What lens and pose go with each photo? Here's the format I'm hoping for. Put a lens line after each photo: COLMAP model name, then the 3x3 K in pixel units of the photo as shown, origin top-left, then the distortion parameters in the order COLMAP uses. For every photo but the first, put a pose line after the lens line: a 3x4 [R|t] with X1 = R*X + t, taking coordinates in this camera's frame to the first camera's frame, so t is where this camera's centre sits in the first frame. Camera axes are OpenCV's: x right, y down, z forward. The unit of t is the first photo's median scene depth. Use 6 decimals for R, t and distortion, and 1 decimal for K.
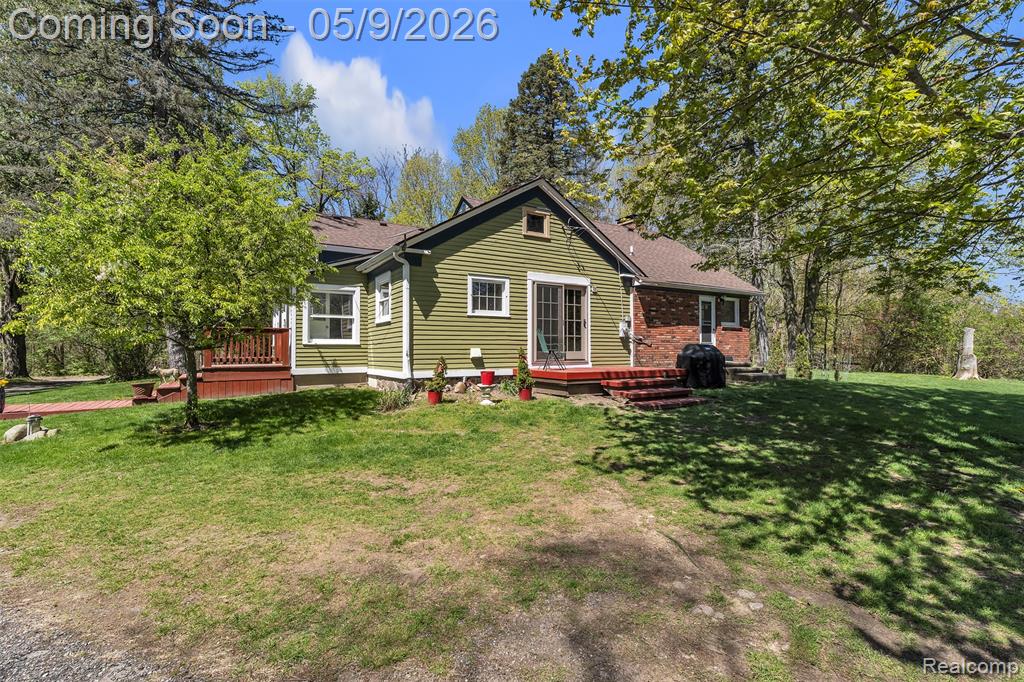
lens RADIAL K [[490.0, 0, 512.7], [0, 490.0, 339.2], [0, 0, 1]] dist [-0.000726, 0.000029]
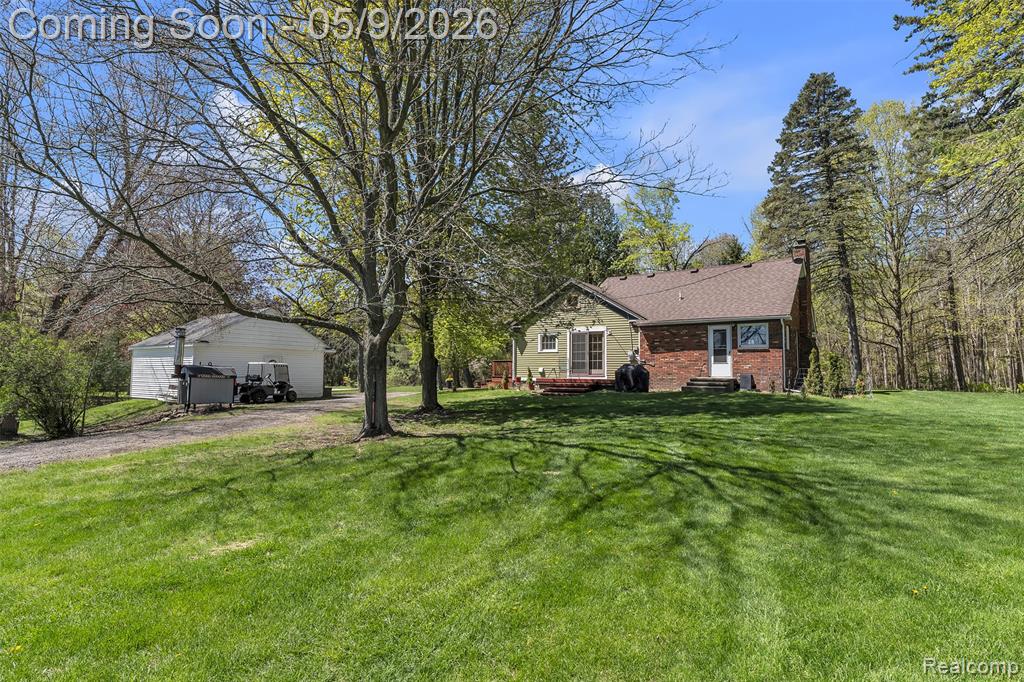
lens RADIAL K [[512.2, 0, 511.0], [0, 512.2, 339.2], [0, 0, 1]] dist [0.001771, 0.000056]
pose [[0.373688, -0.062093, -0.925474, 1.724309], [0.005646, 0.997891, -0.064673, 0.033583], [0.927537, 0.018942, 0.373250, 0.041756]]
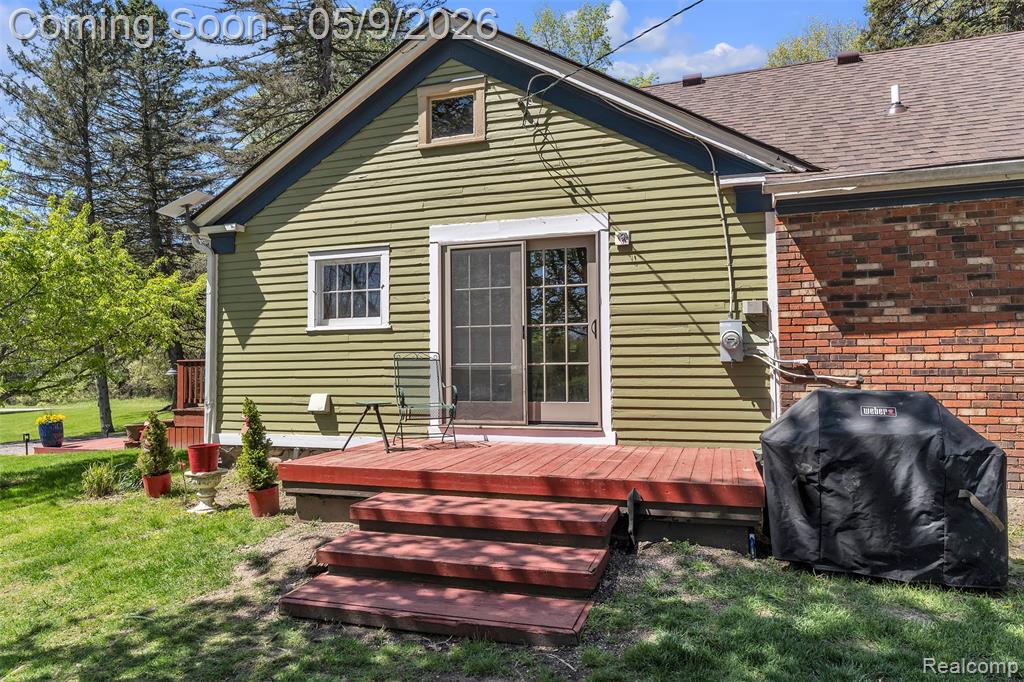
lens RADIAL K [[654.3, 0, 513.6], [0, 654.3, 342.4], [0, 0, 1]] dist [-0.006204, -0.002065]
pose [[0.627669, -0.038305, -0.777538, 0.524862], [0.023433, 0.999266, -0.030311, -0.009020], [0.778128, 0.000805, 0.628106, 0.645019]]
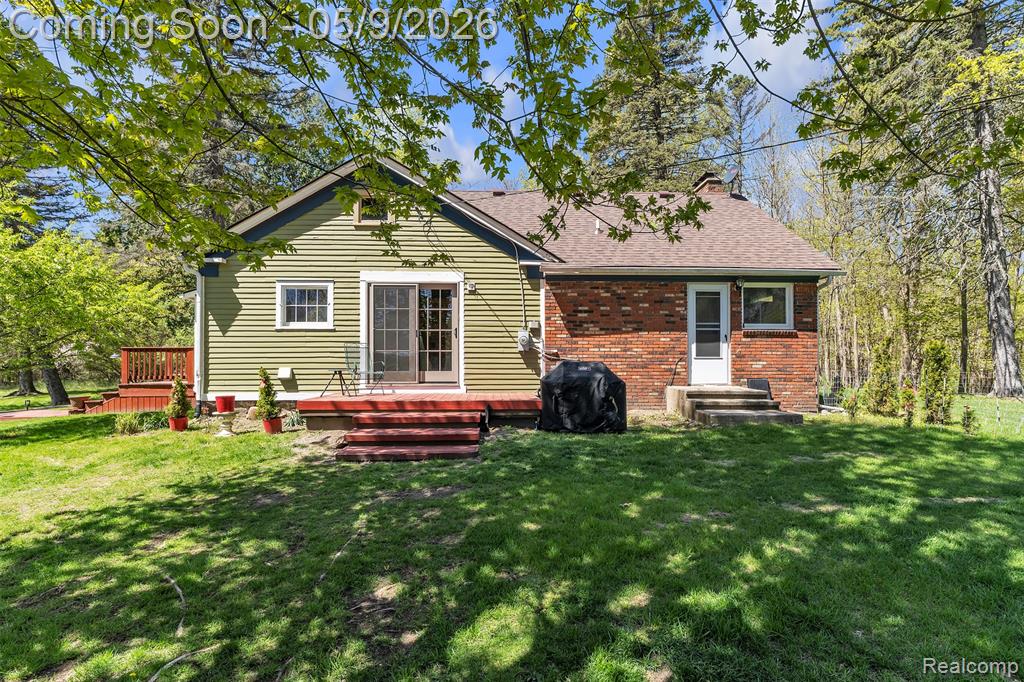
lens RADIAL K [[499.7, 0, 517.4], [0, 499.7, 360.0], [0, 0, 1]] dist [-0.003986, -0.000061]
pose [[0.862873, -0.004584, -0.505400, 0.628957], [0.011054, 0.999891, 0.009803, 0.001065], [0.505300, -0.014046, 0.862829, 0.406731]]
